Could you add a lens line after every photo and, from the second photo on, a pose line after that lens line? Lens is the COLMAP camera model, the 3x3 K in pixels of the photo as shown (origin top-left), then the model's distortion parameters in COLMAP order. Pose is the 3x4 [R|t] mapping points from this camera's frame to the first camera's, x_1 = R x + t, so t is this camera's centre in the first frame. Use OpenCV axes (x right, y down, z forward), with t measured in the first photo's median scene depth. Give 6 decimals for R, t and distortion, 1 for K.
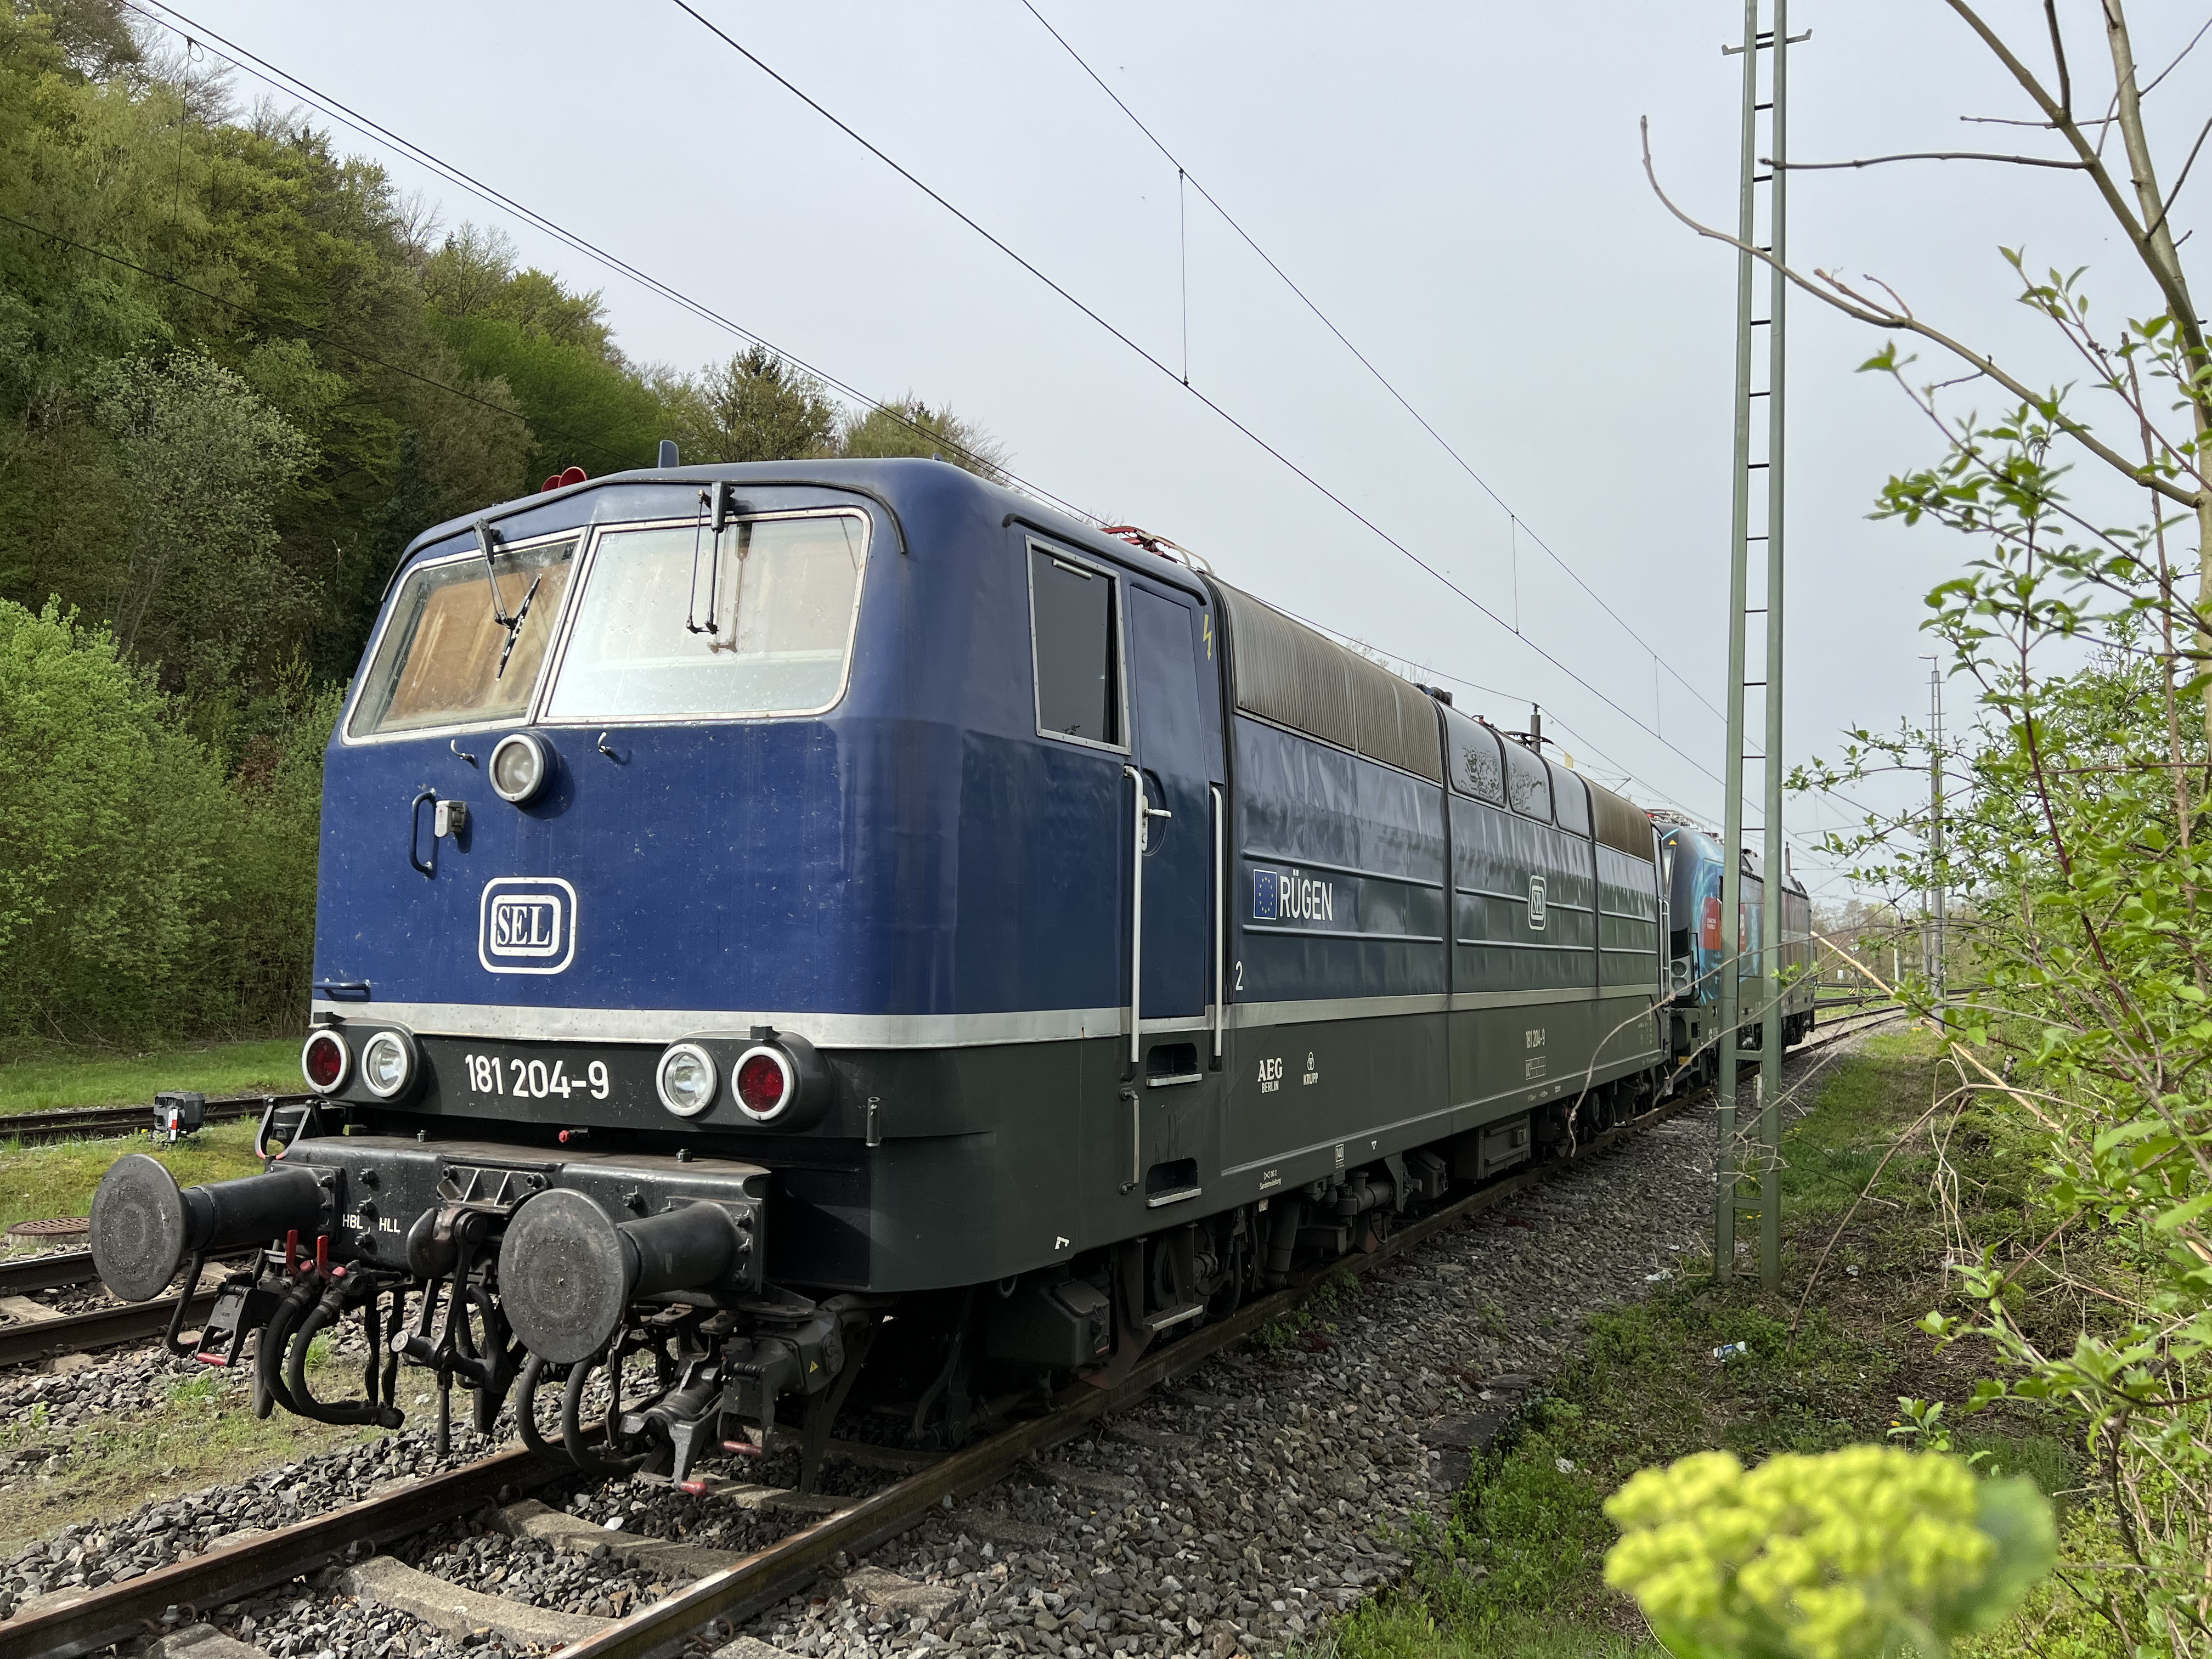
lens RADIAL K [[1673.0, 0, 1098.2], [0, 1673.0, 846.0], [0, 0, 1]] dist [0.048943, -0.055017]
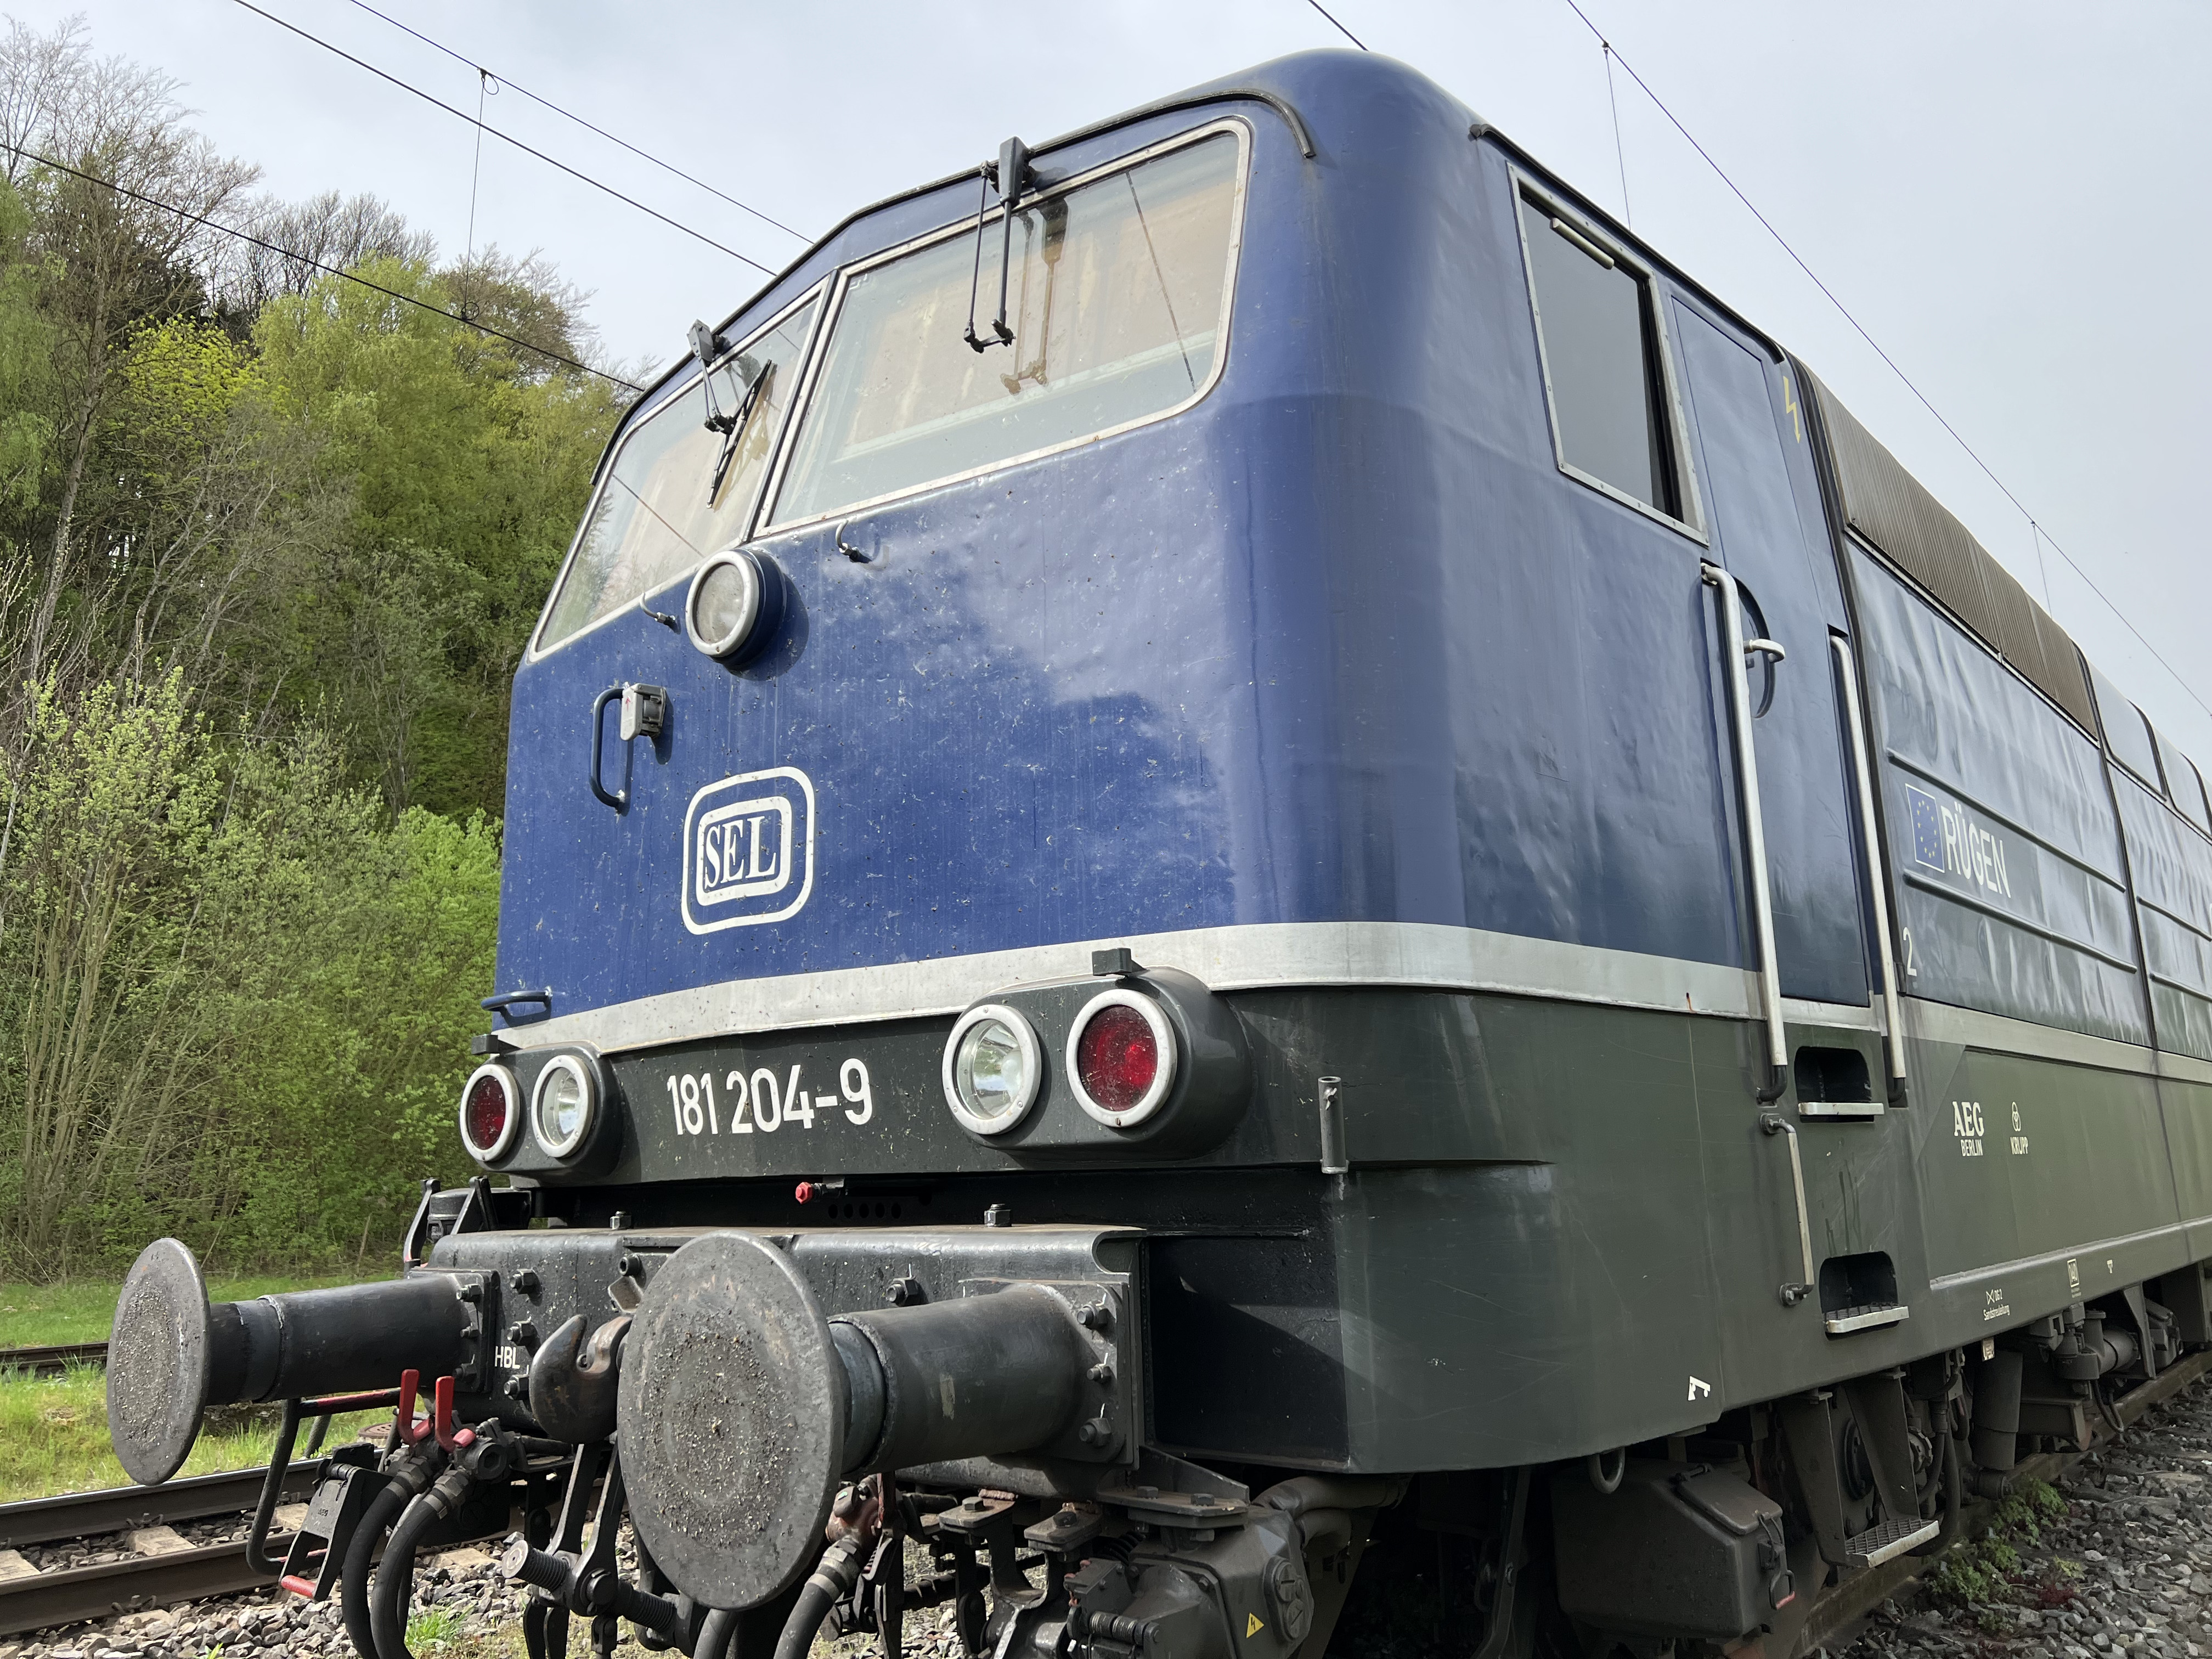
lens RADIAL K [[1670.3, 0, 1097.3], [0, 1670.3, 813.3], [0, 0, 1]] dist [0.066597, -0.080868]
pose [[0.970768, -0.085794, -0.224163, -0.060399], [0.053613, 0.987846, -0.145899, 0.105716], [0.233956, 0.129616, 0.963569, 0.353058]]
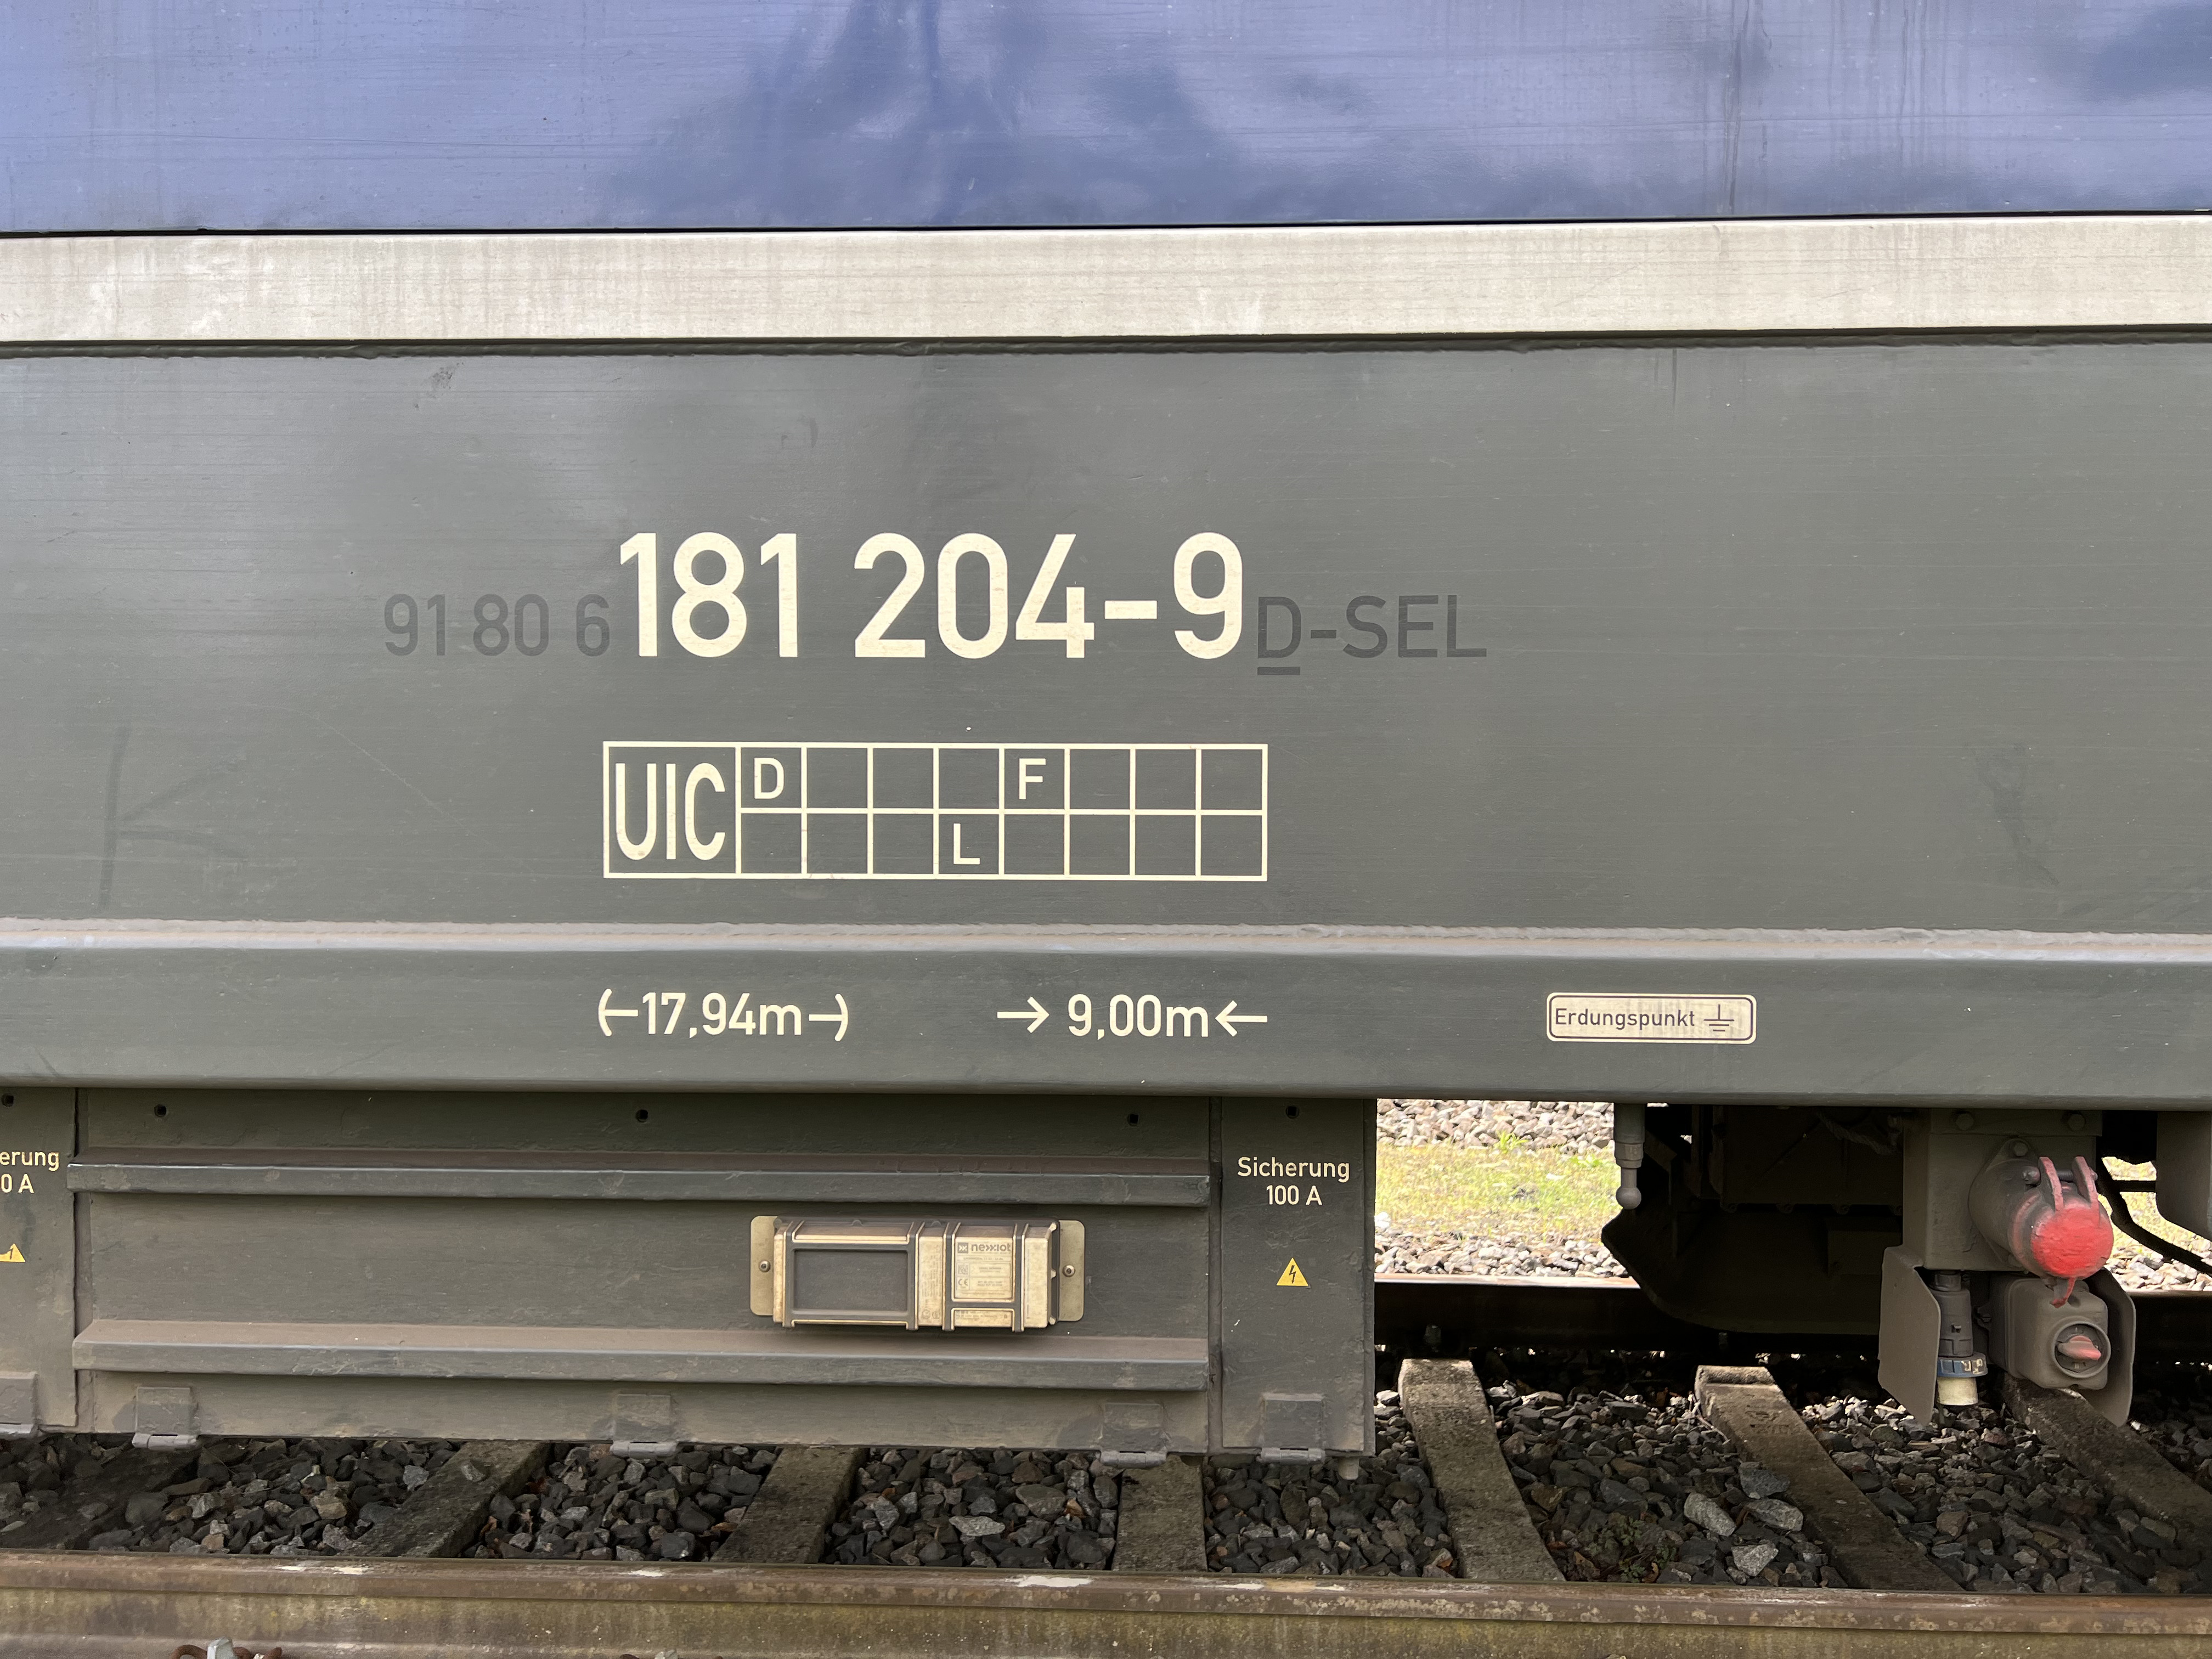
lens RADIAL K [[1671.2, 0, 1095.9], [0, 1671.2, 833.9], [0, 0, 1]] dist [0.055394, -0.062113]
pose [[0.907915, -0.007596, 0.419084, -0.354026], [-0.021983, 0.997597, 0.065707, 0.129629], [-0.418576, -0.068869, 0.905567, 0.577631]]
